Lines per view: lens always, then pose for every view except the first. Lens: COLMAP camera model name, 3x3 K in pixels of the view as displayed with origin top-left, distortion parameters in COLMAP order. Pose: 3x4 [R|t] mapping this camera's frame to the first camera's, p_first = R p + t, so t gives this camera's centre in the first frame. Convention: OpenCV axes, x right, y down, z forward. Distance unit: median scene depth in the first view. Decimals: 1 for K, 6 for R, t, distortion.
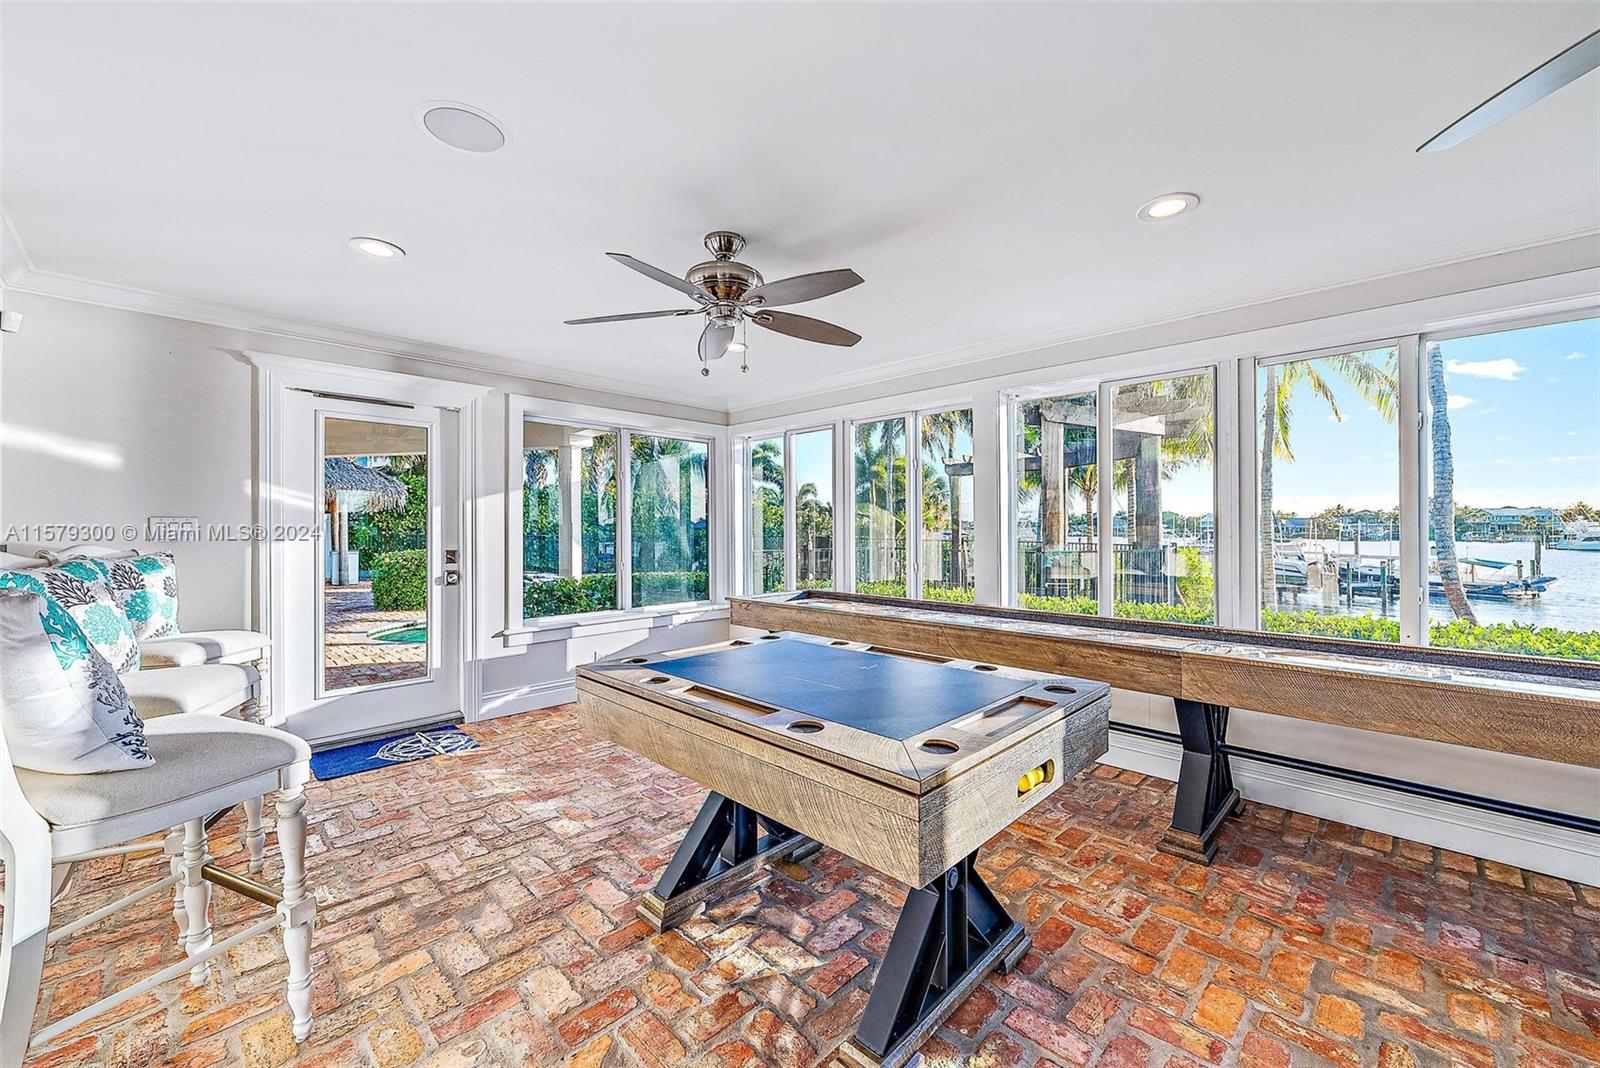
lens RADIAL K [[646.7, 0, 800.0], [0, 646.7, 534.0], [0, 0, 1]] dist [0.000189, -0.000100]
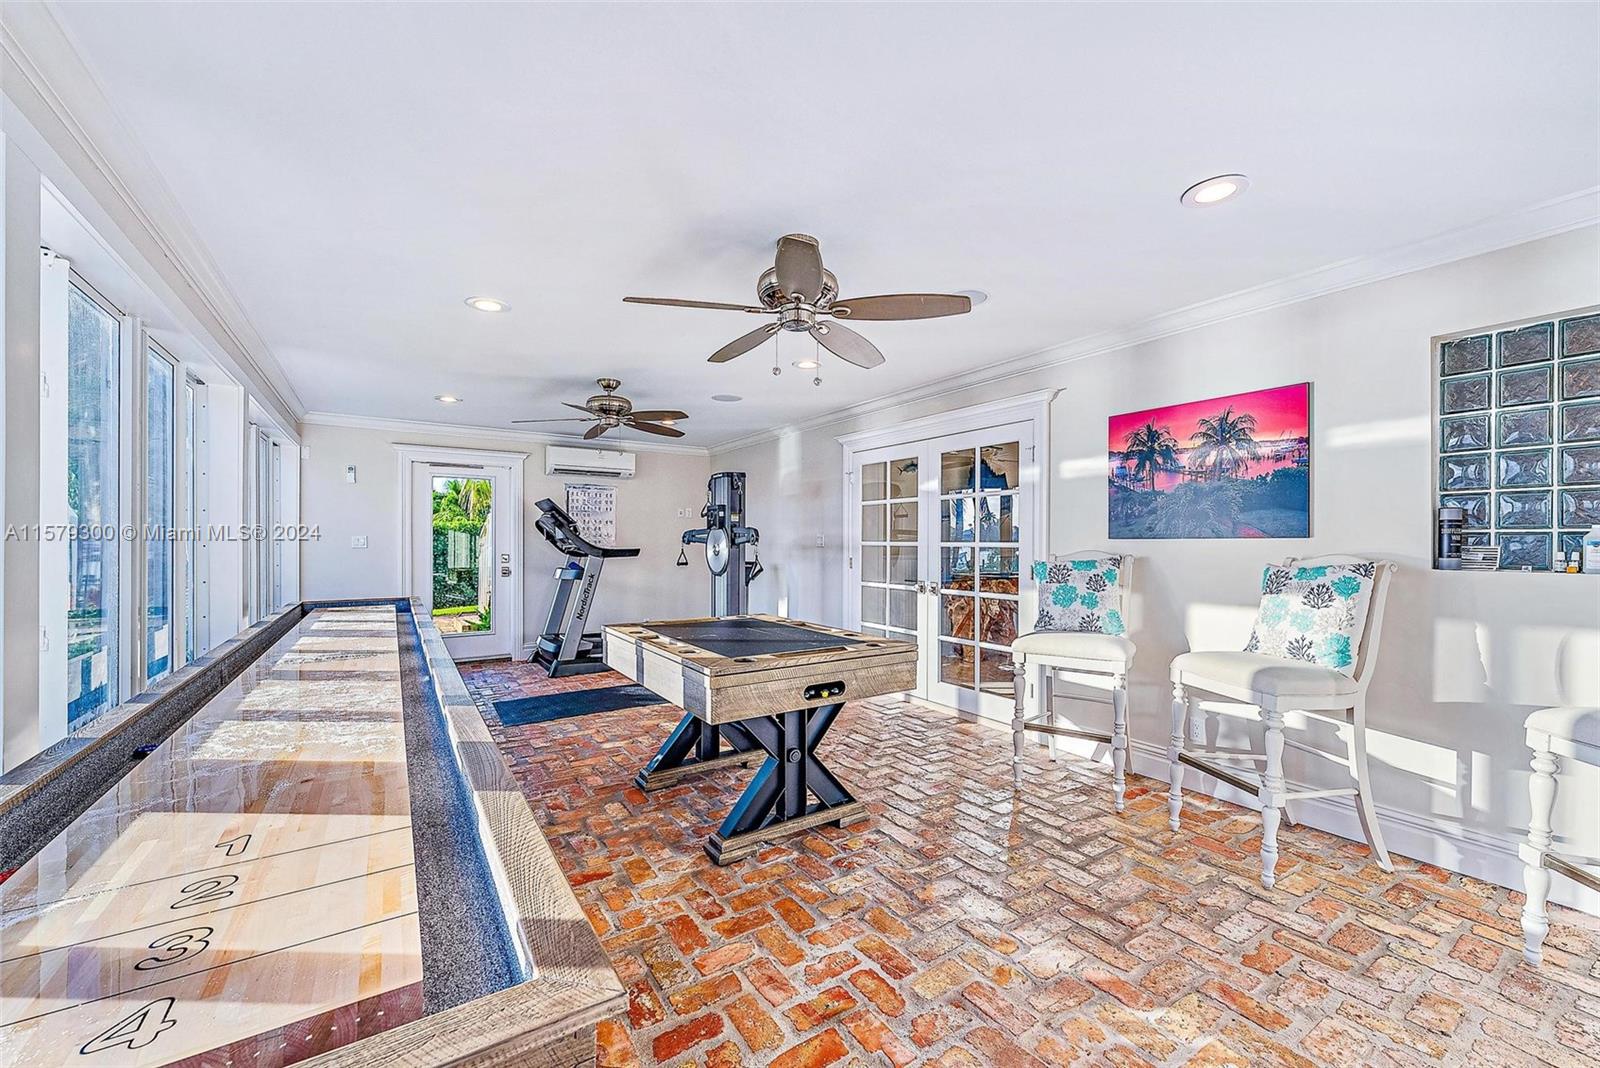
lens RADIAL K [[646.7, 0, 800.0], [0, 646.7, 534.0], [0, 0, 1]] dist [0.000189, -0.000100]
pose [[-0.977482, 0.001666, 0.211014, -0.139151], [0.000409, 0.999982, -0.006001, -0.003825], [-0.211021, -0.005779, -0.977465, 0.832008]]
